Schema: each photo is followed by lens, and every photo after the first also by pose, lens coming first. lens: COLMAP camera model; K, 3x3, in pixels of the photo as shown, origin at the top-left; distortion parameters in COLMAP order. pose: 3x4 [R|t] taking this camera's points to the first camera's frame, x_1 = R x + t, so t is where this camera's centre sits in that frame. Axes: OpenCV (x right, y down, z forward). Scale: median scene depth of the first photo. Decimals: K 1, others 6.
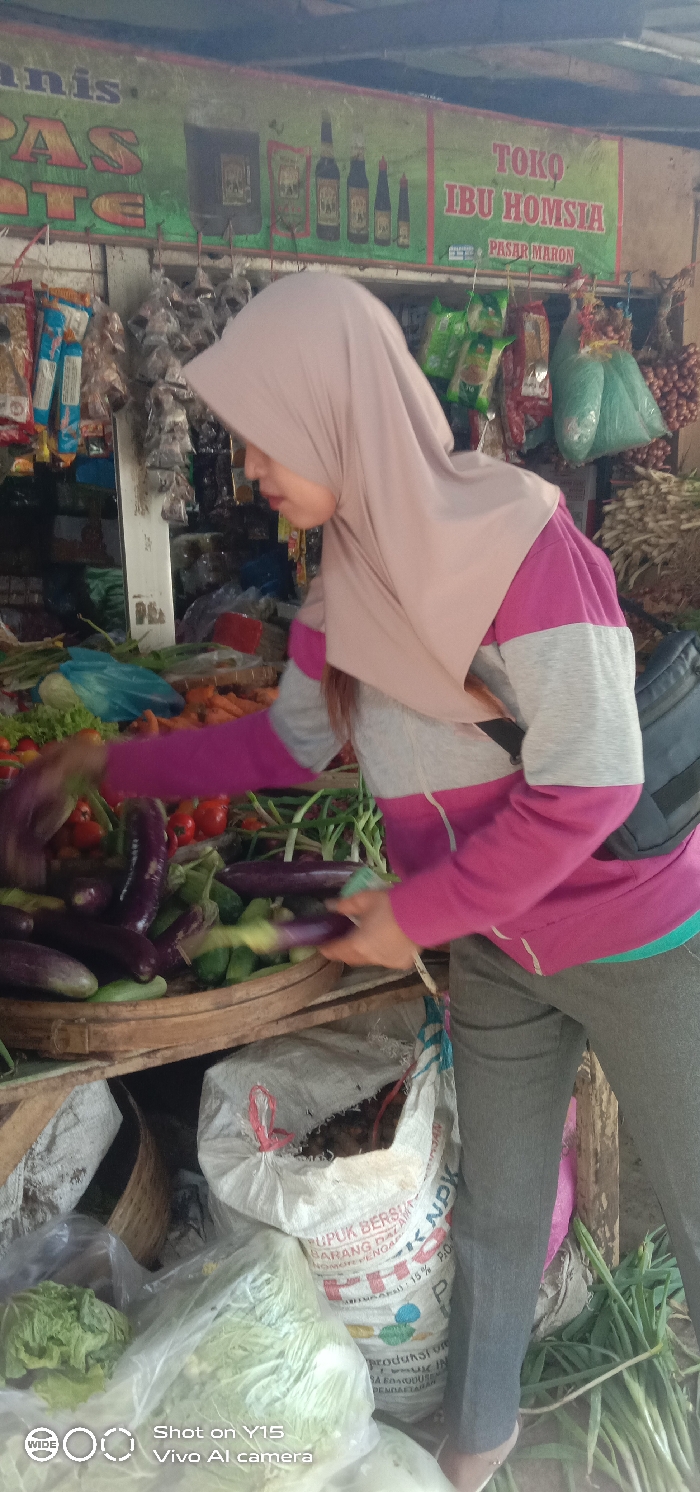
lens RADIAL K [[1111.5, 0, 314.6], [0, 1111.5, 743.7], [0, 0, 1]] dist [0.027468, -0.077972]
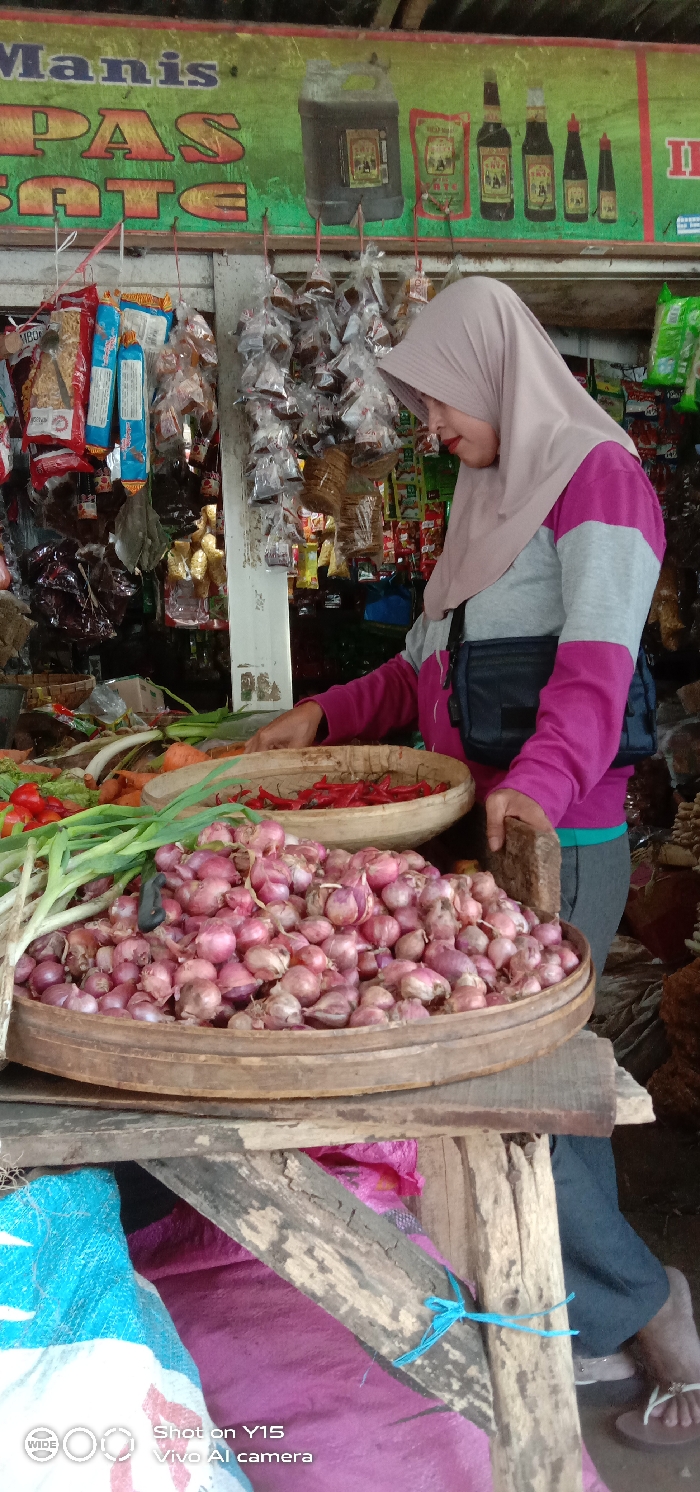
lens RADIAL K [[1111.5, 0, 314.6], [0, 1111.5, 743.7], [0, 0, 1]] dist [0.027468, -0.077972]
pose [[0.922601, -0.005333, -0.385718, 0.214446], [-0.066038, 0.982960, -0.171546, 0.062039], [0.380061, 0.183741, 0.906528, 0.333502]]
